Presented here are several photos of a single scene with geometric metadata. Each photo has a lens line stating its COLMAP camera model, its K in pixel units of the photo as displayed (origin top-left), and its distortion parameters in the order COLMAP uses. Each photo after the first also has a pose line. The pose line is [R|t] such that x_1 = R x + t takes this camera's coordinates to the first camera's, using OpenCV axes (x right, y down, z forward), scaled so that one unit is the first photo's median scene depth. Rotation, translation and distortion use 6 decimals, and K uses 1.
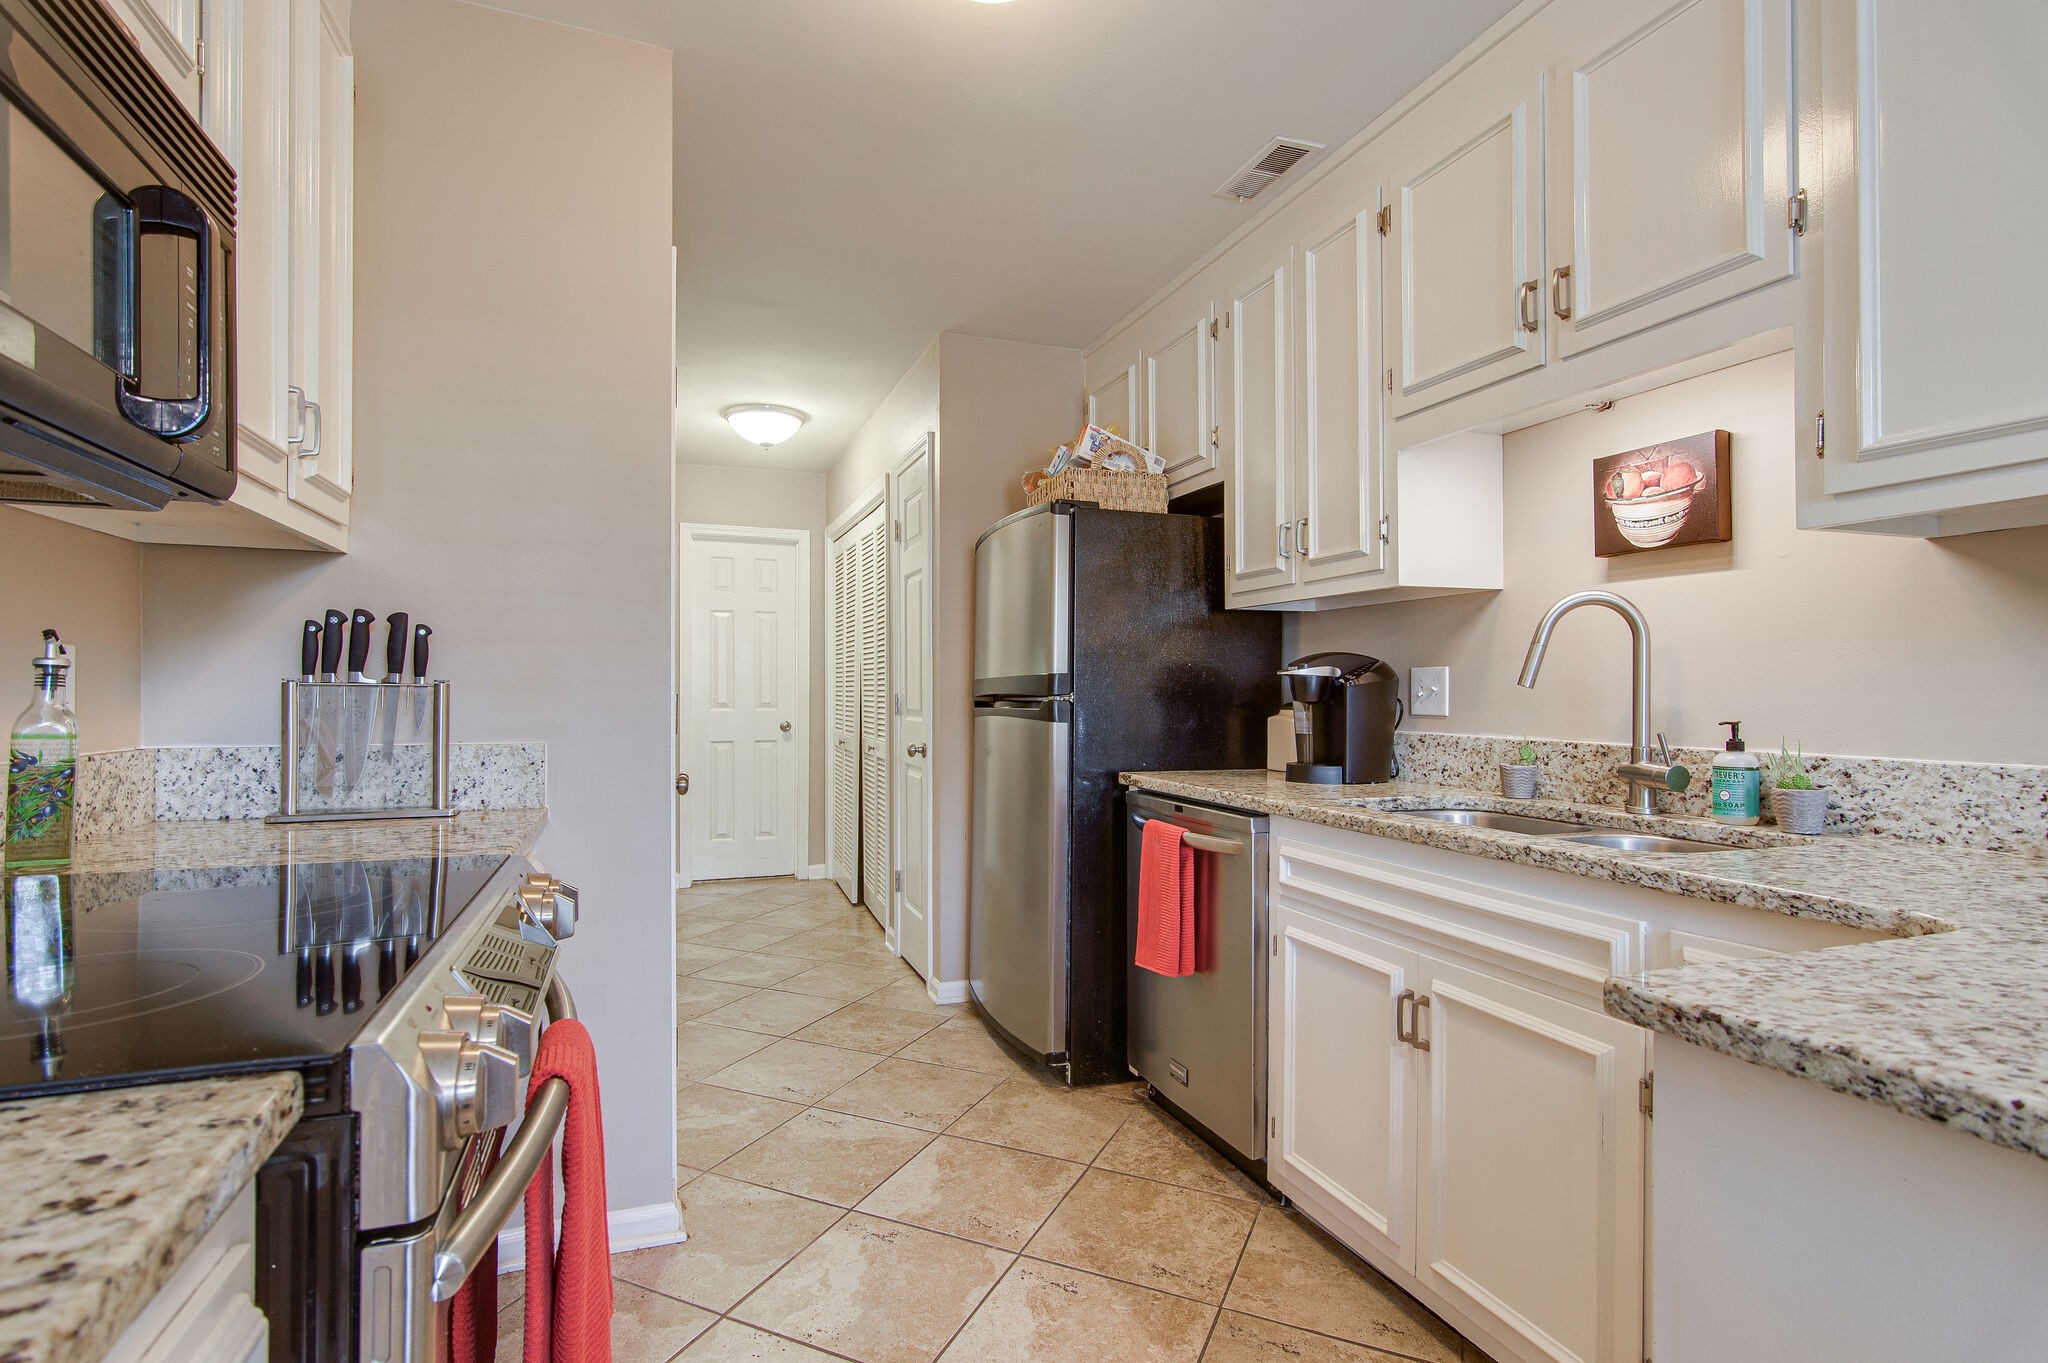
lens RADIAL K [[991.5, 0, 994.8], [0, 991.5, 679.8], [0, 0, 1]] dist [0.002256, -0.001765]
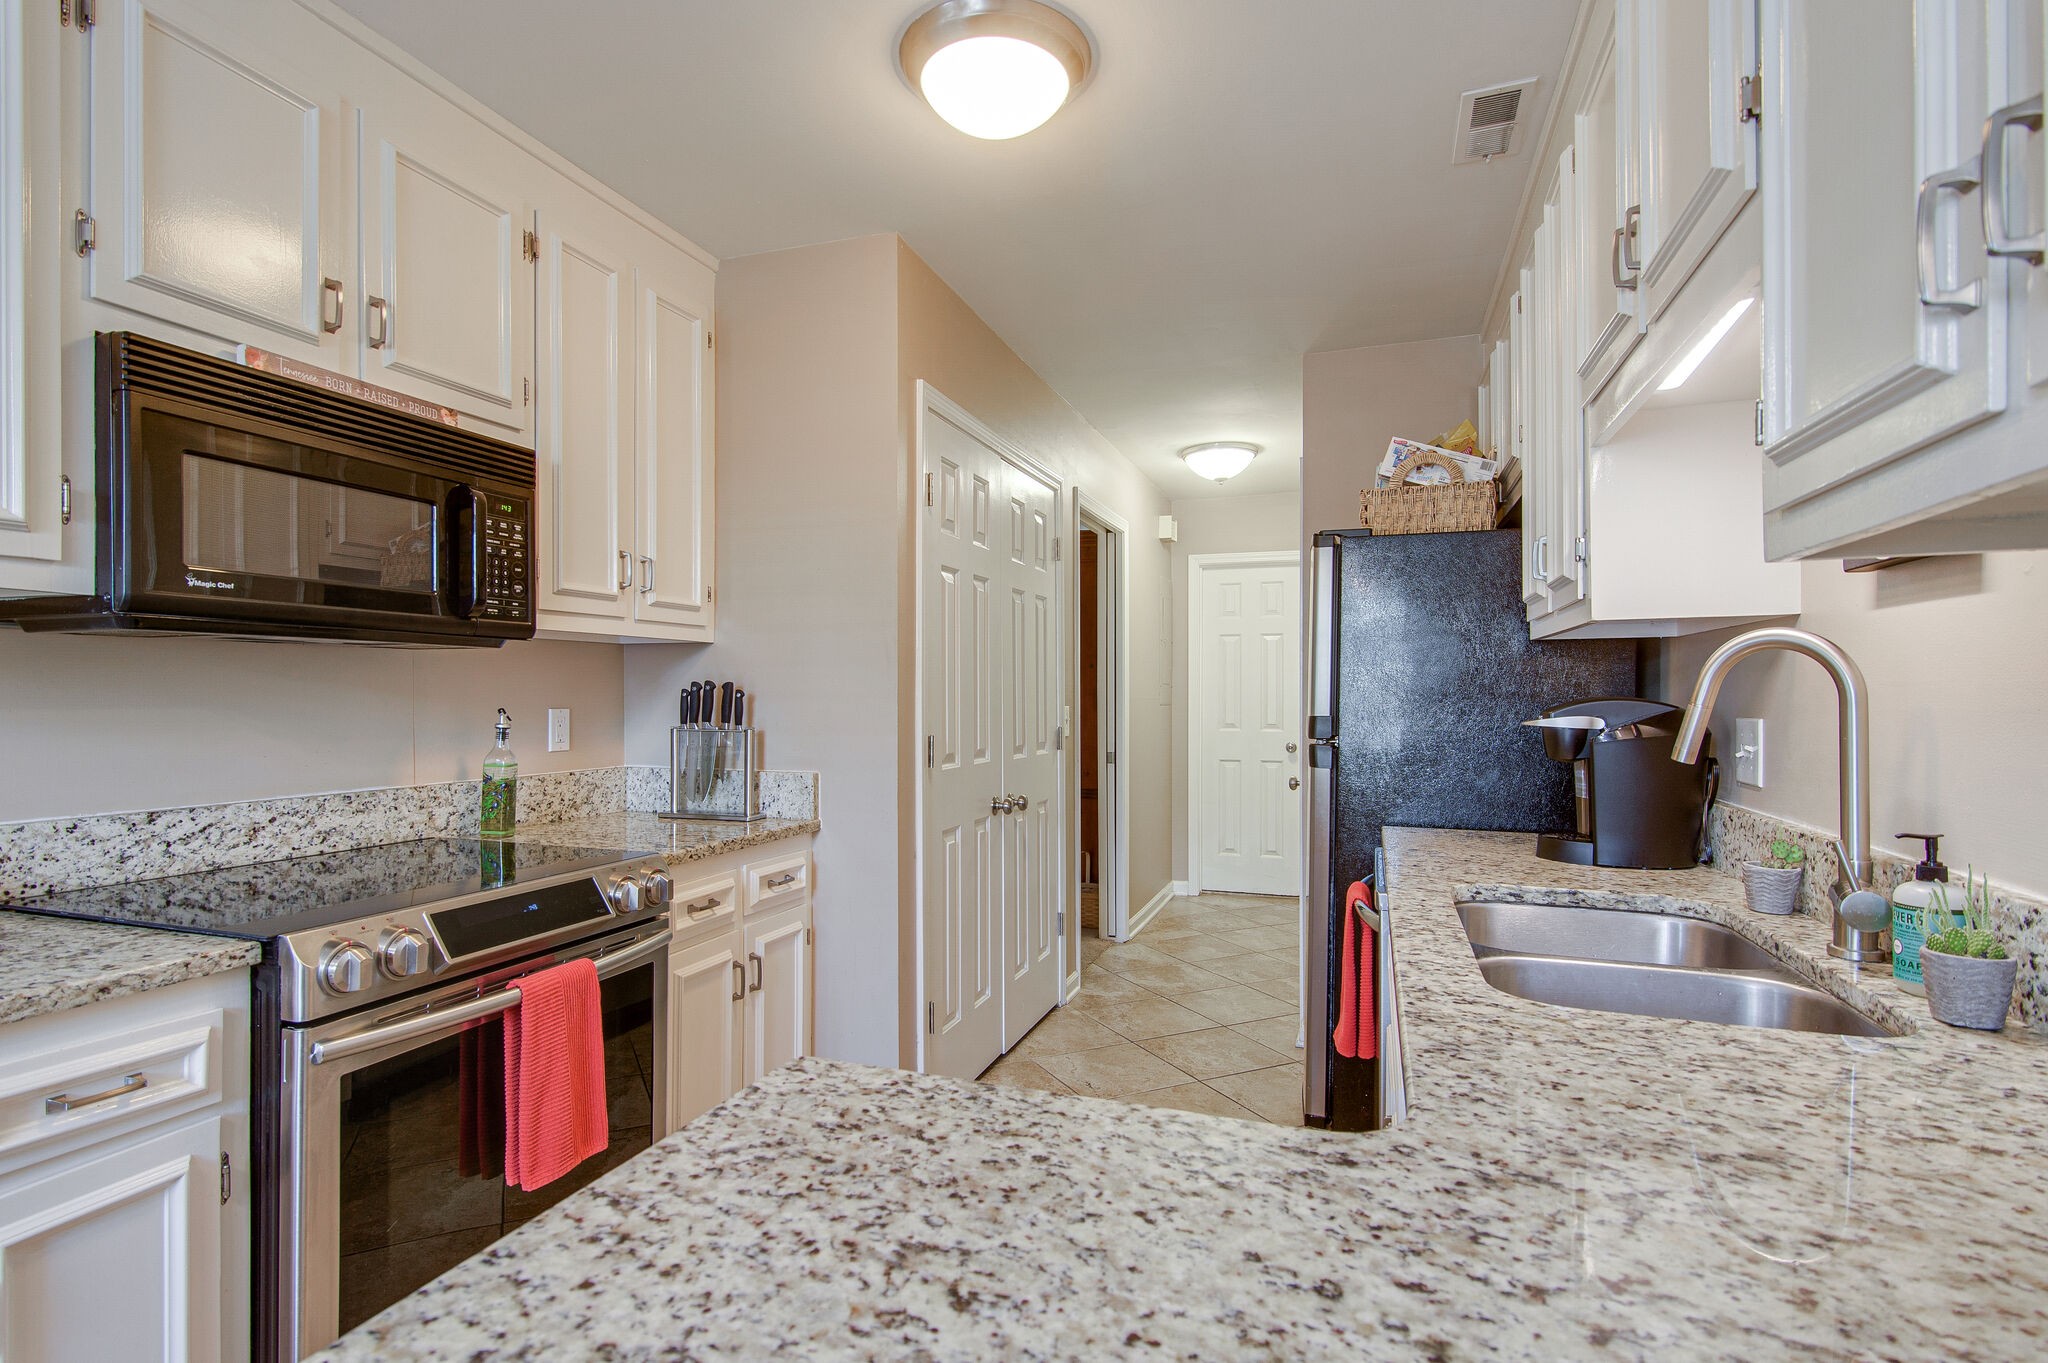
lens RADIAL K [[991.5, 0, 981.3], [0, 991.5, 685.6], [0, 0, 1]] dist [0.002256, -0.001765]
pose [[0.764379, -0.008450, -0.644712, 0.444397], [0.009483, 0.999953, -0.001863, -0.038056], [0.644698, -0.004690, 0.764423, 0.071857]]
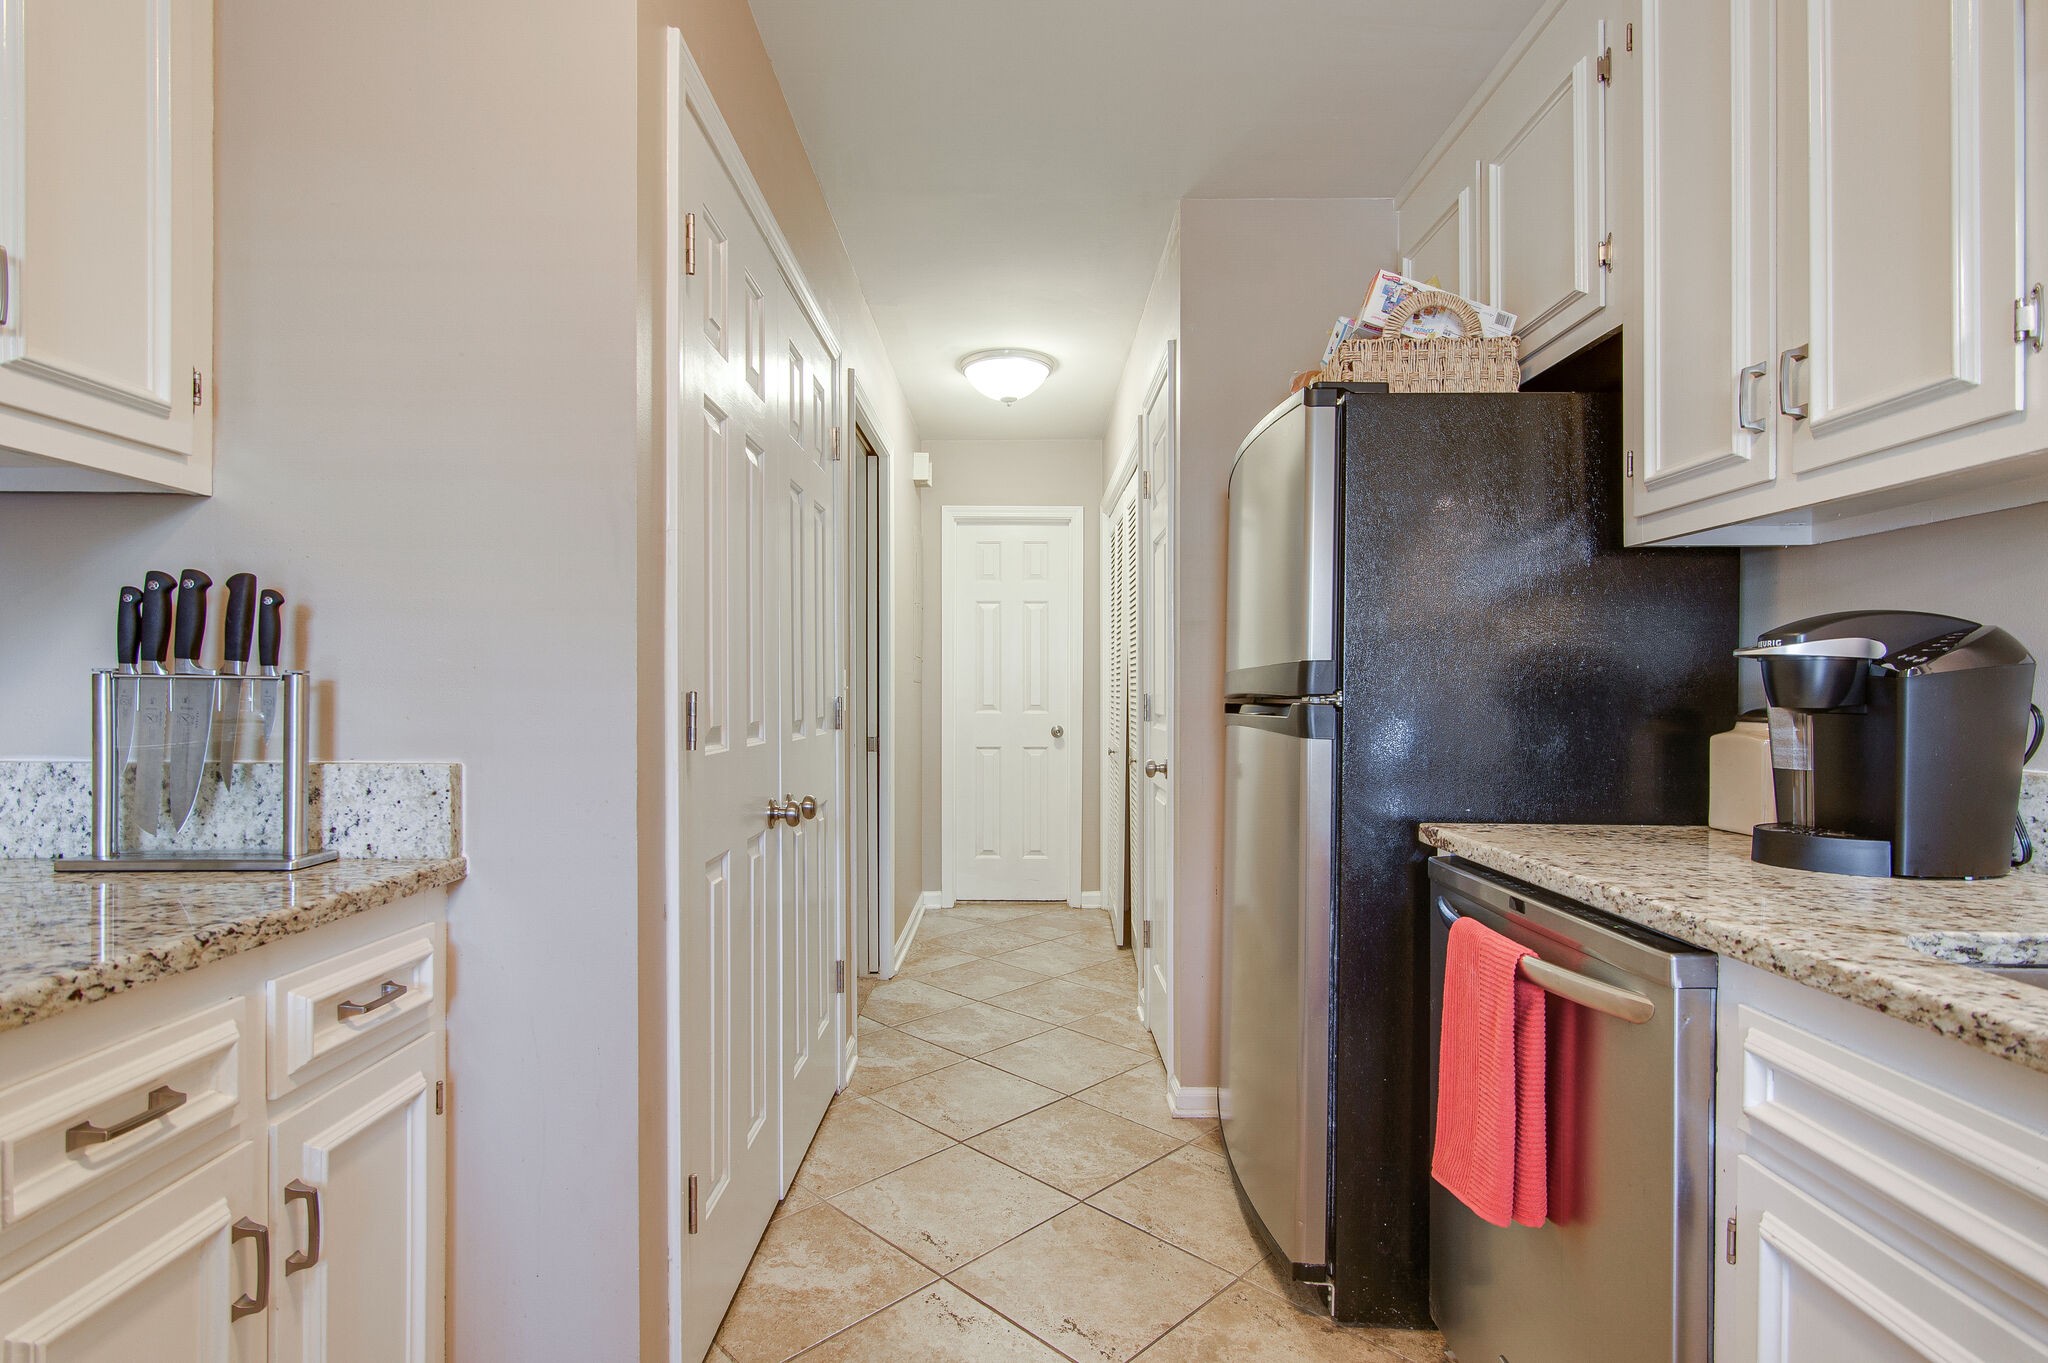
lens RADIAL K [[991.5, 0, 1005.7], [0, 991.5, 693.9], [0, 0, 1]] dist [0.002256, -0.001765]
pose [[0.941706, 0.001160, -0.336434, 0.093891], [0.002978, 0.999926, 0.011783, 0.006966], [0.336423, -0.012098, 0.941633, 0.356828]]
